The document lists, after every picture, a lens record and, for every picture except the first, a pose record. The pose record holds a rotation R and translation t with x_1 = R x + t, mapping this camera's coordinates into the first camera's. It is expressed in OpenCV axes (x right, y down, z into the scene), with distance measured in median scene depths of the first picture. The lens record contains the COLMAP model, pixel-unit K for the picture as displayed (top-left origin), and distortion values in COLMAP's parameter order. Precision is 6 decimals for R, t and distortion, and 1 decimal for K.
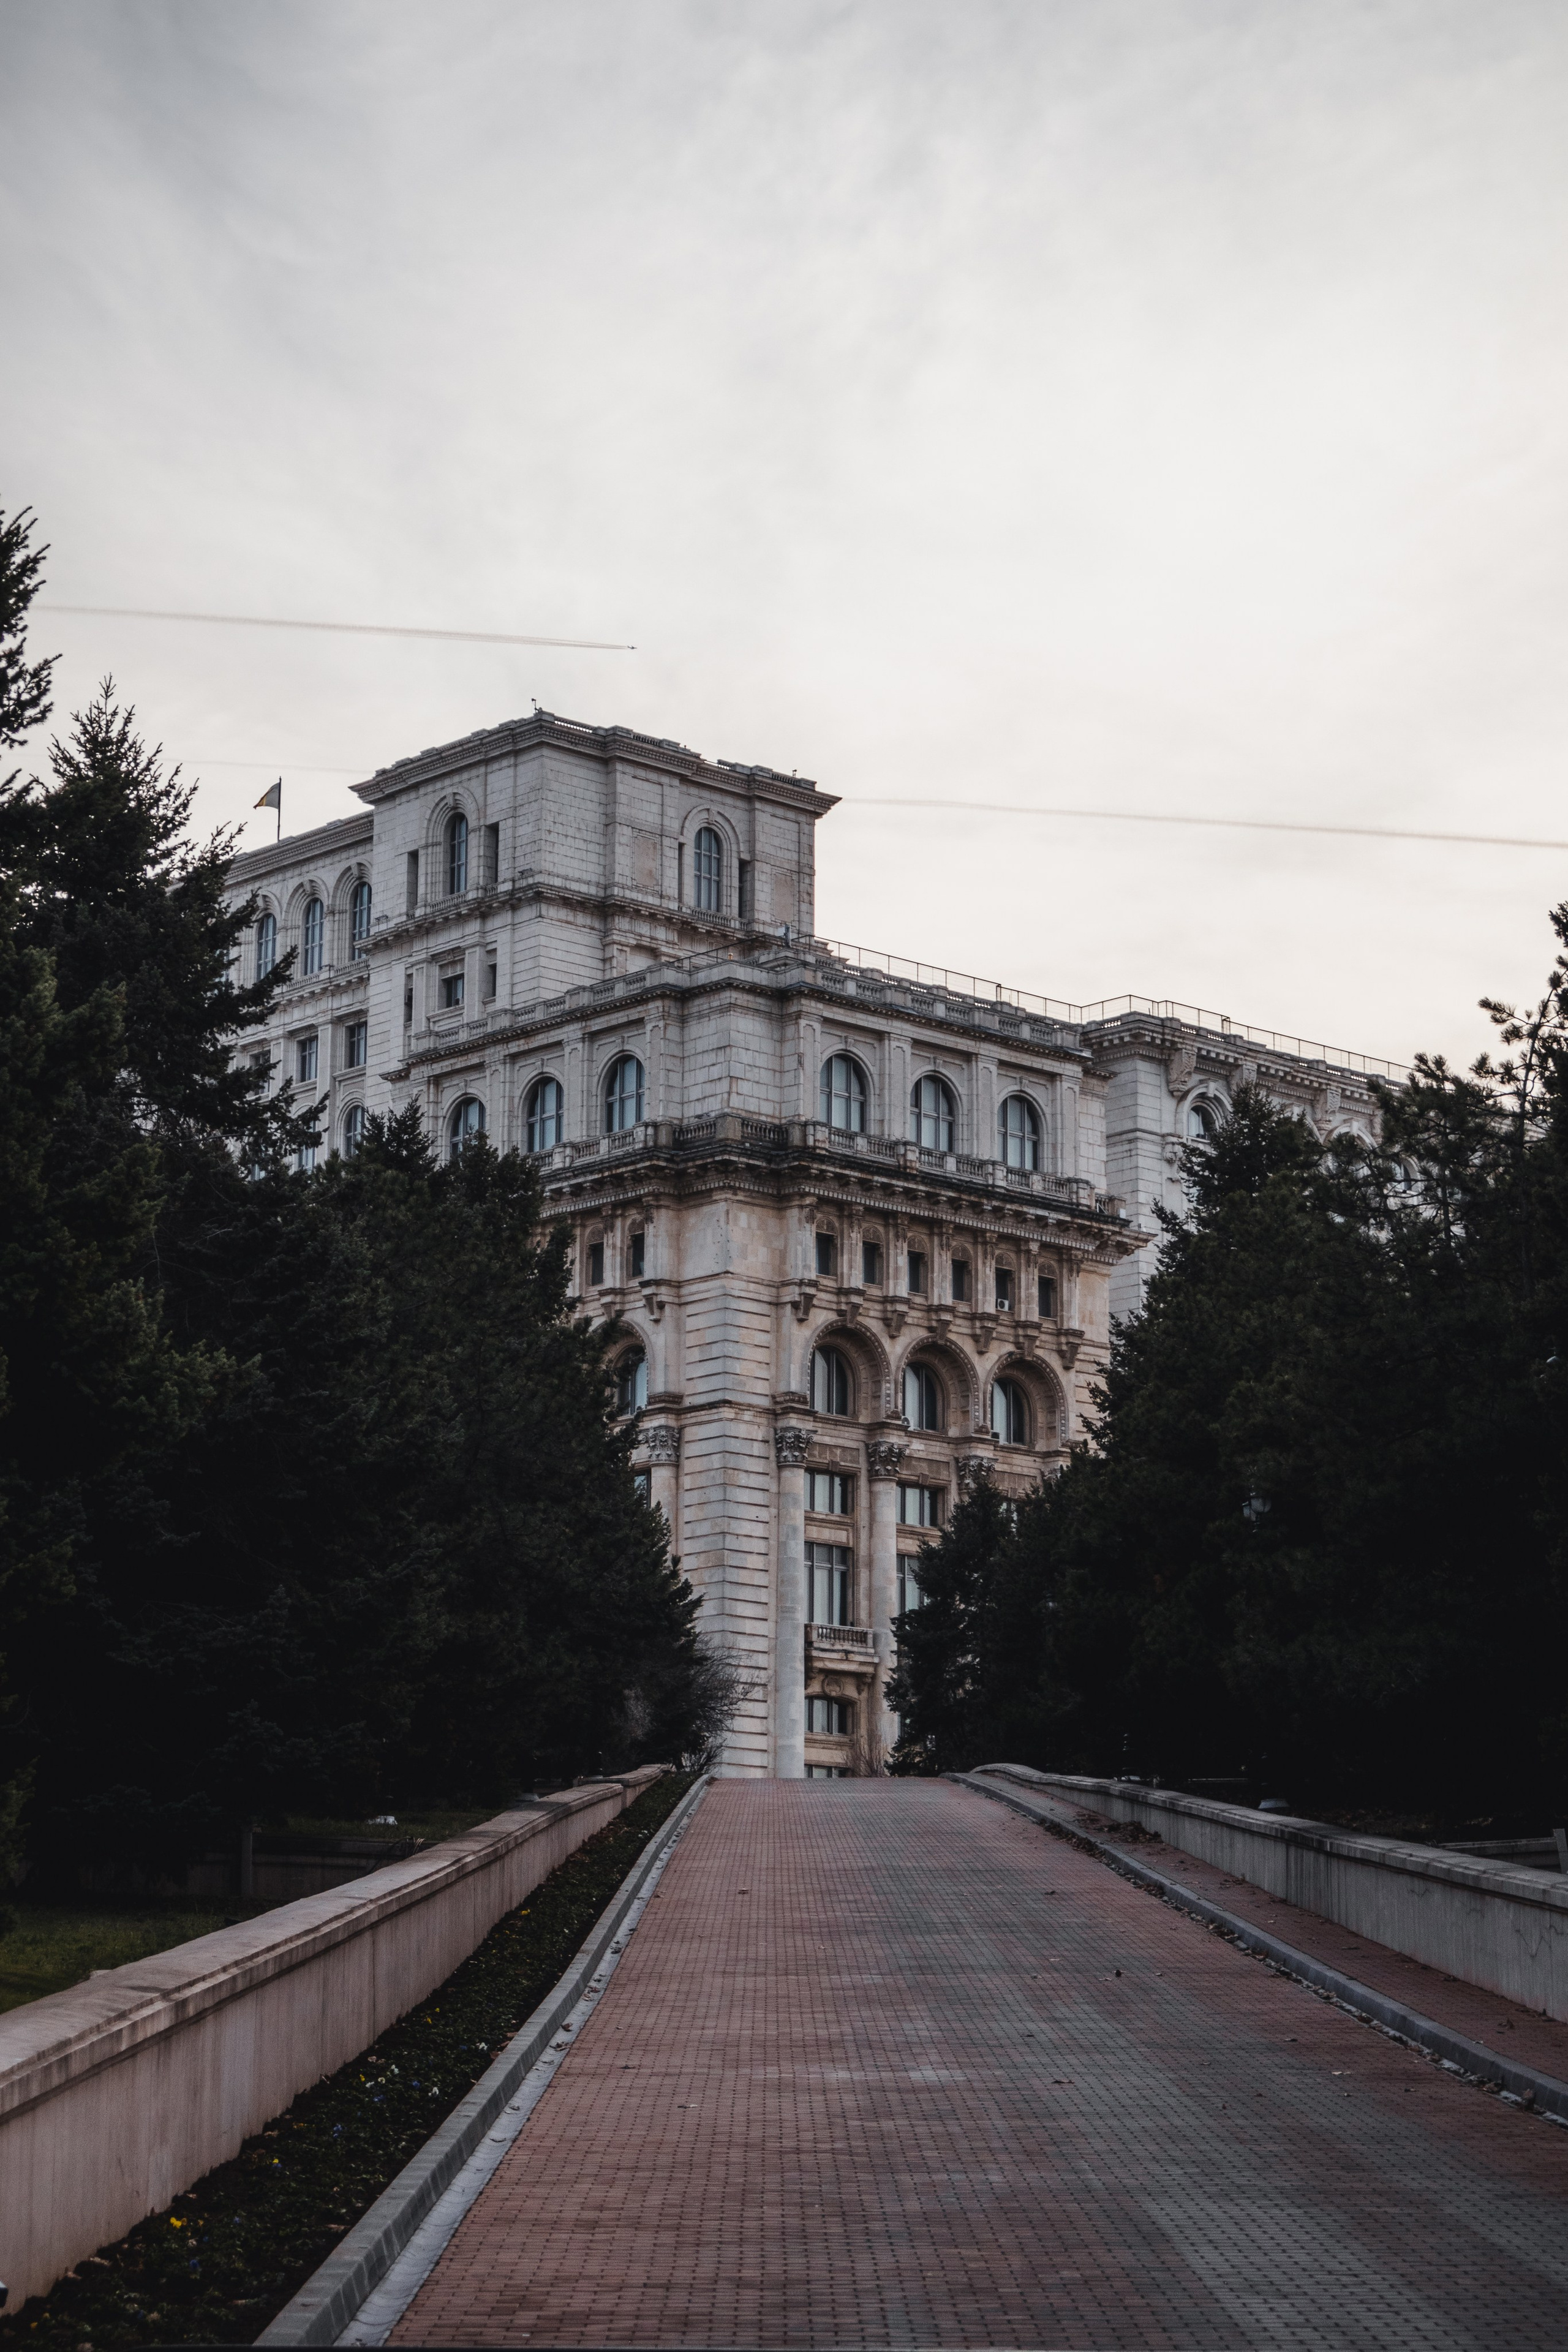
lens RADIAL K [[4553.9, 0, 777.6], [0, 4553.9, 1175.9], [0, 0, 1]] dist [0.050089, 0.000000]
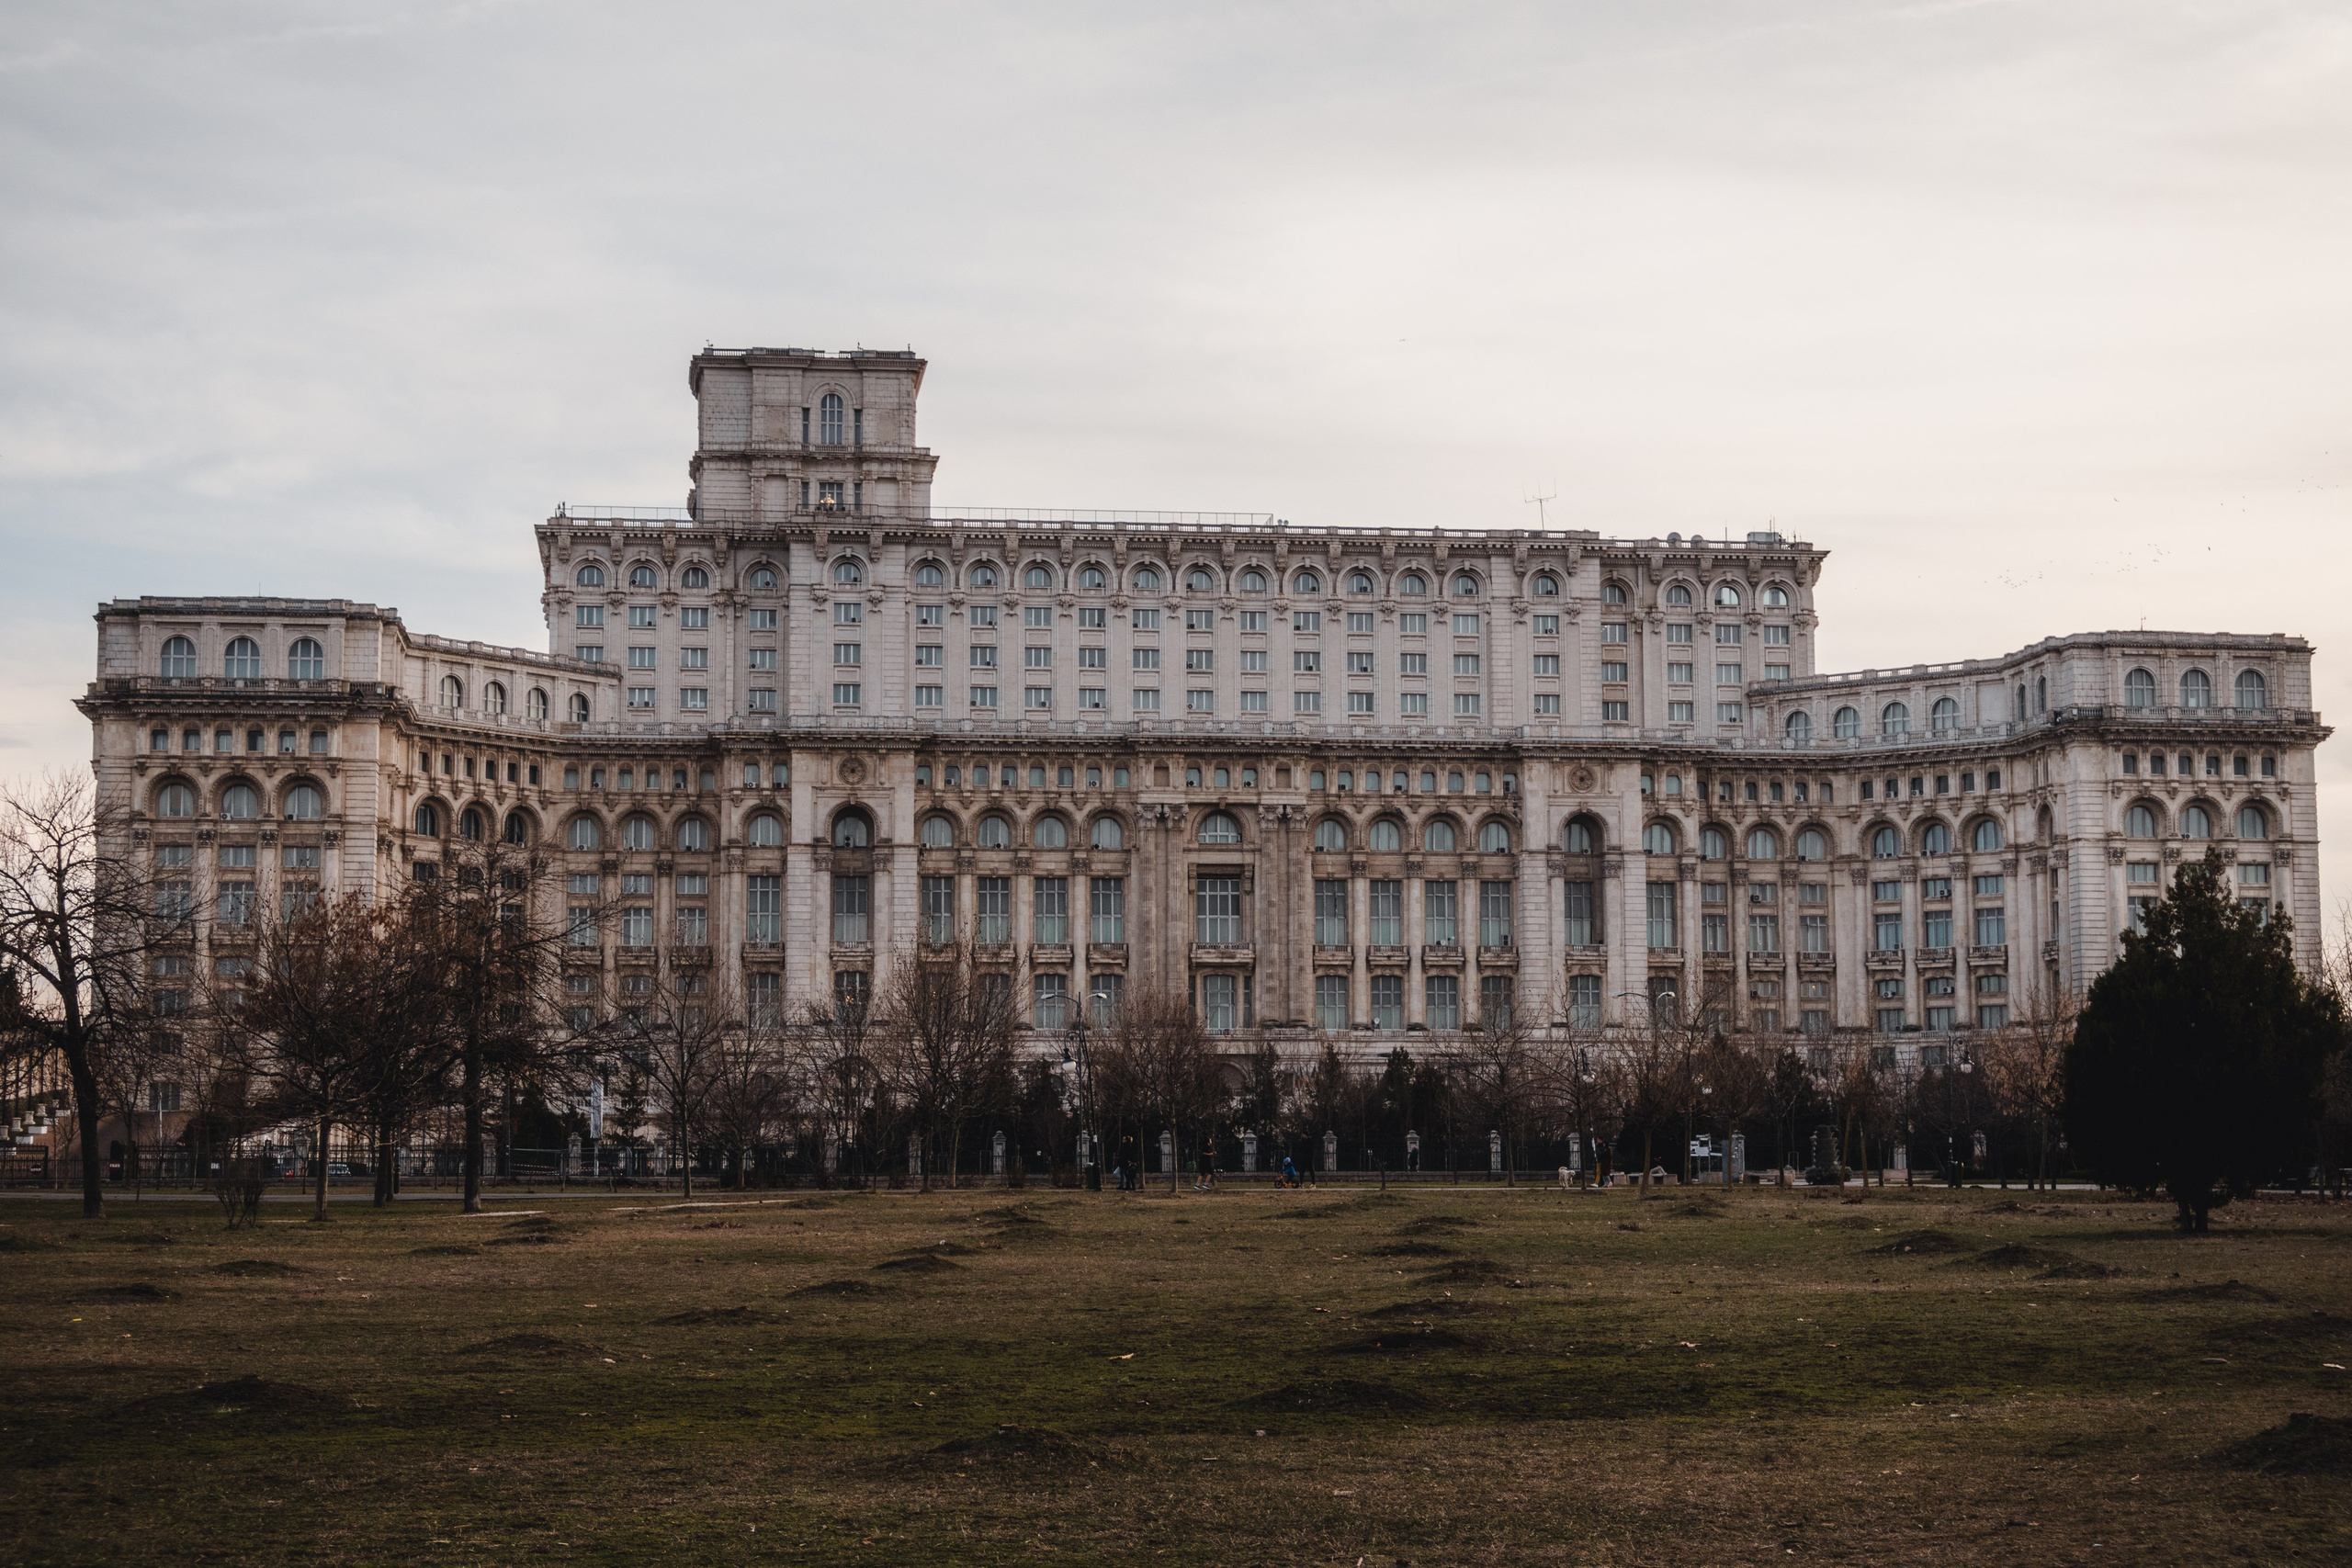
lens RADIAL K [[3817.2, 0, 1172.4], [0, 3817.2, 773.2], [0, 0, 1]] dist [0.116391, 0.000000]
pose [[0.818733, -0.079285, -0.568674, 0.904082], [0.137489, 0.988678, 0.060103, -0.006056], [0.557470, -0.127395, 0.820364, -0.104414]]
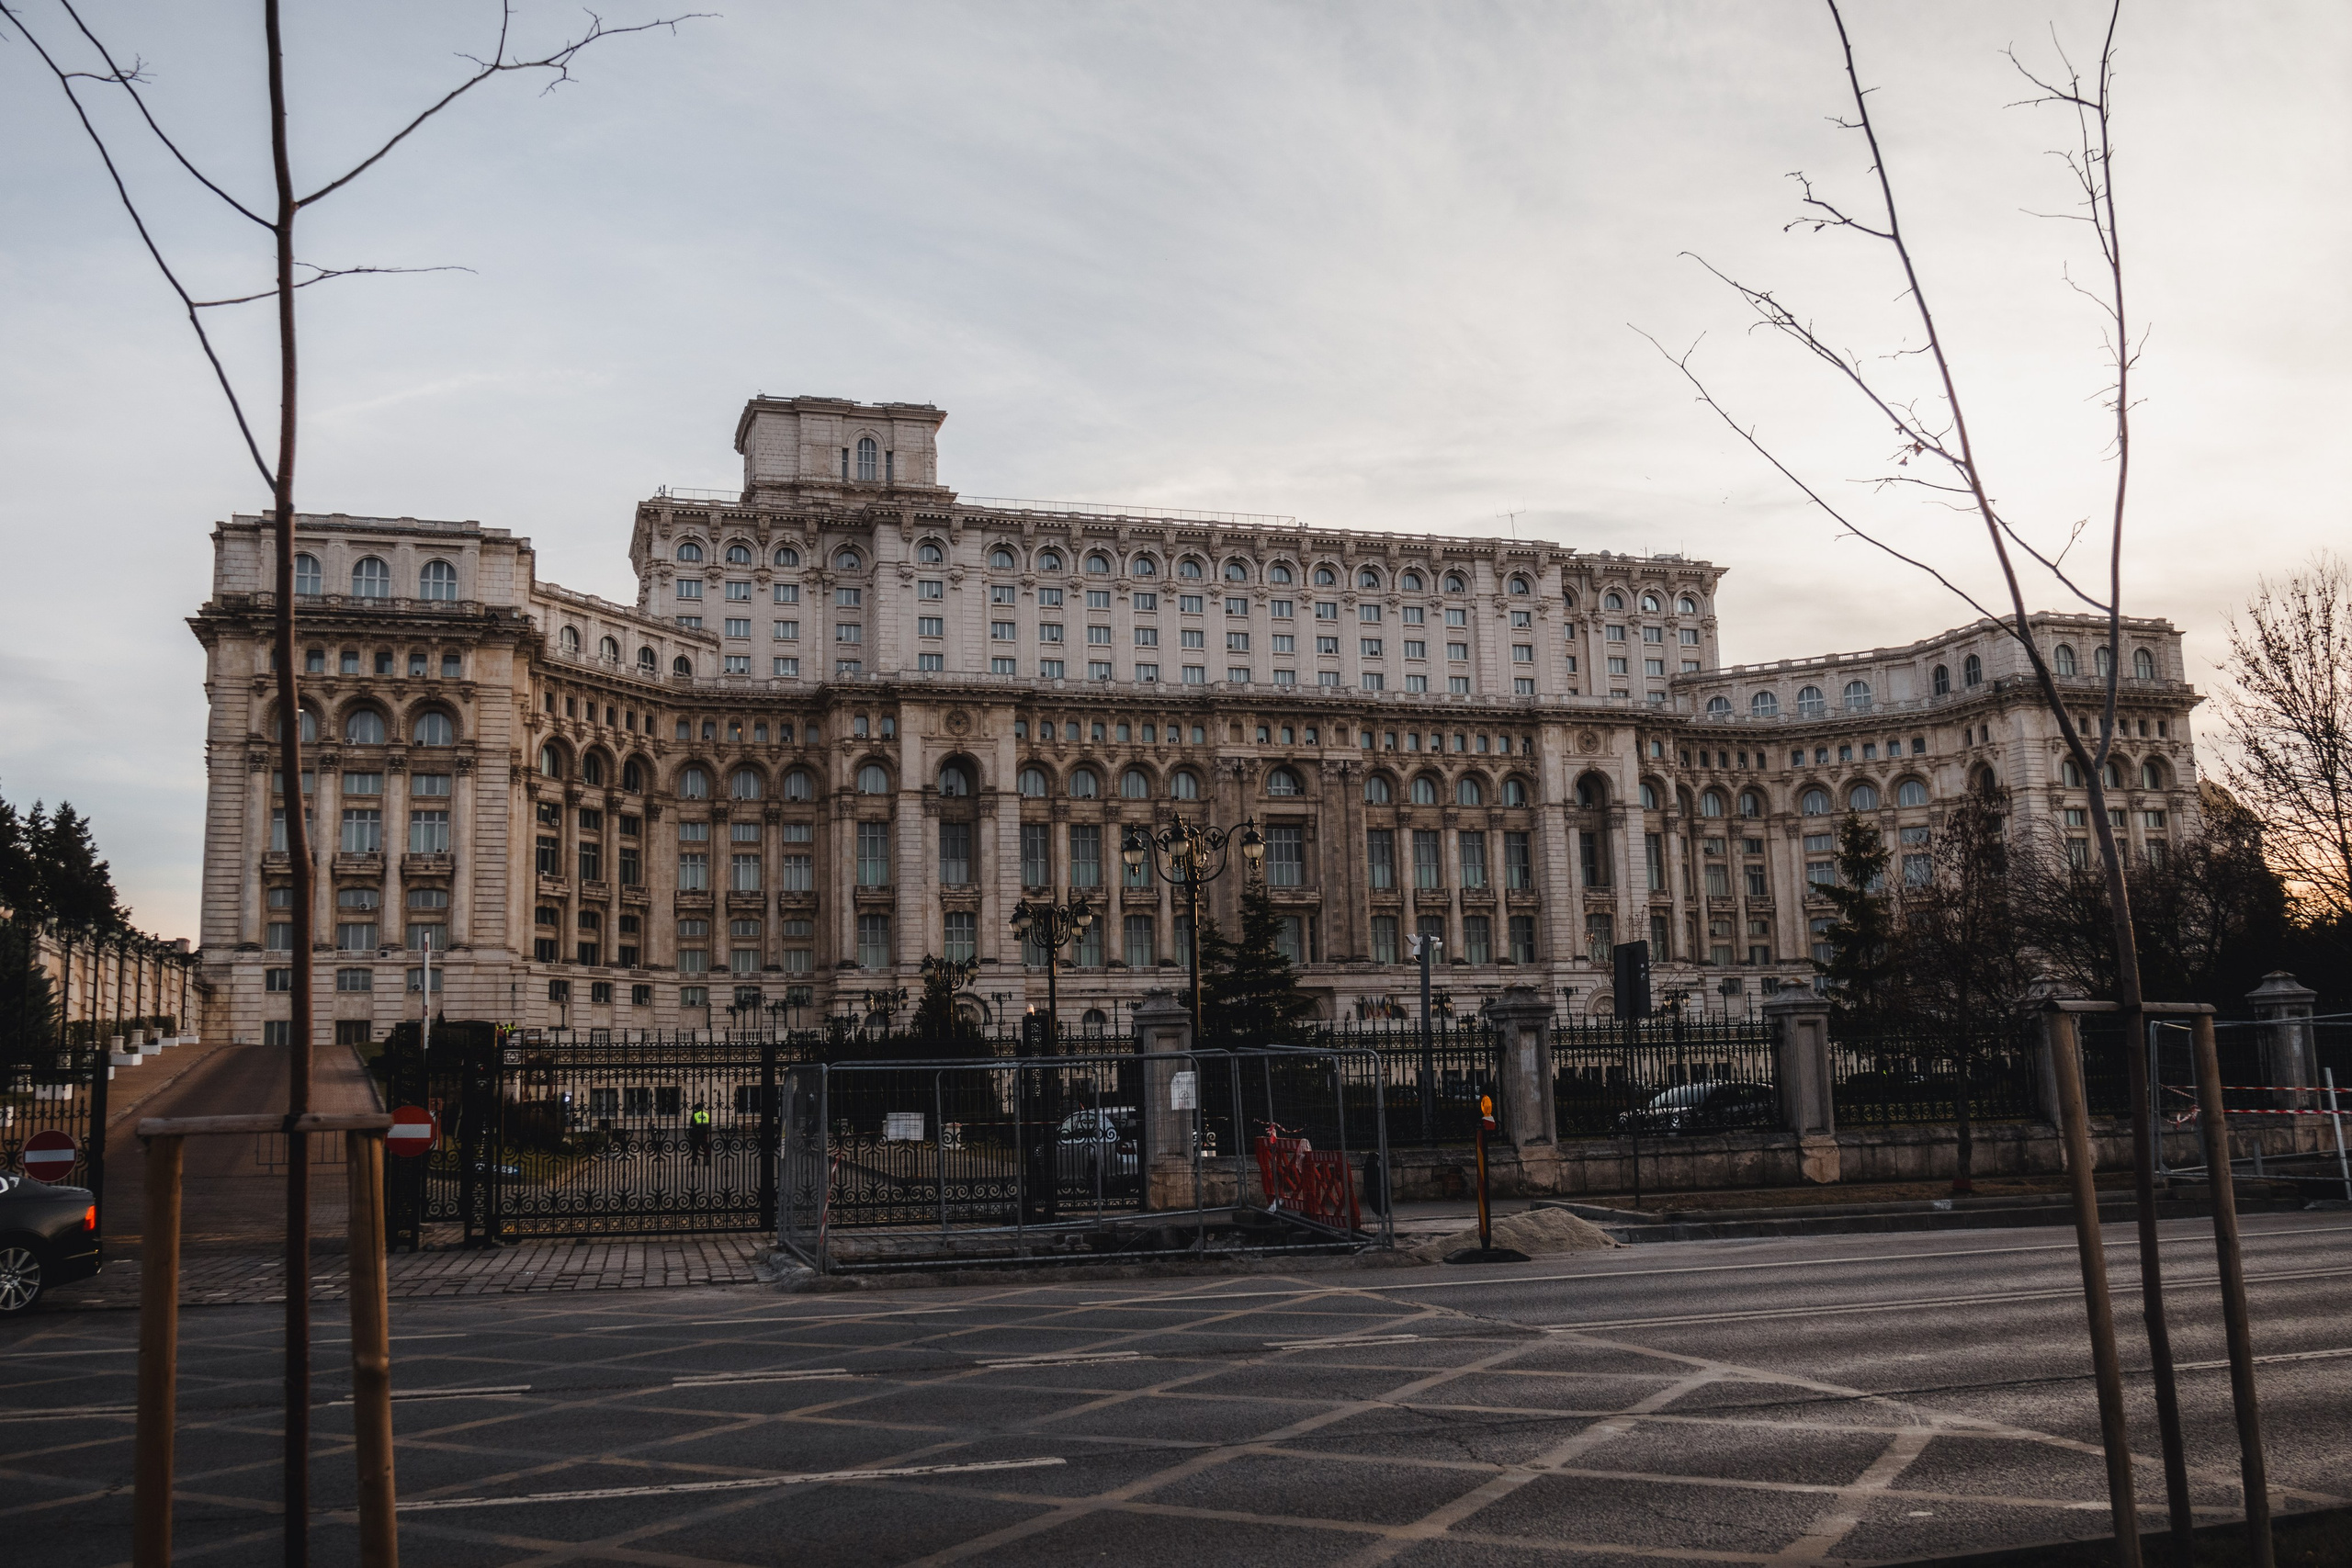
lens RADIAL K [[2057.8, 0, 1177.0], [0, 2057.8, 772.5], [0, 0, 1]] dist [-0.024472, 0.003315]
pose [[0.905881, -0.104201, -0.410513, 0.470236], [0.128810, 0.991131, 0.032664, 0.056826], [0.403469, -0.082468, 0.911270, 0.240885]]
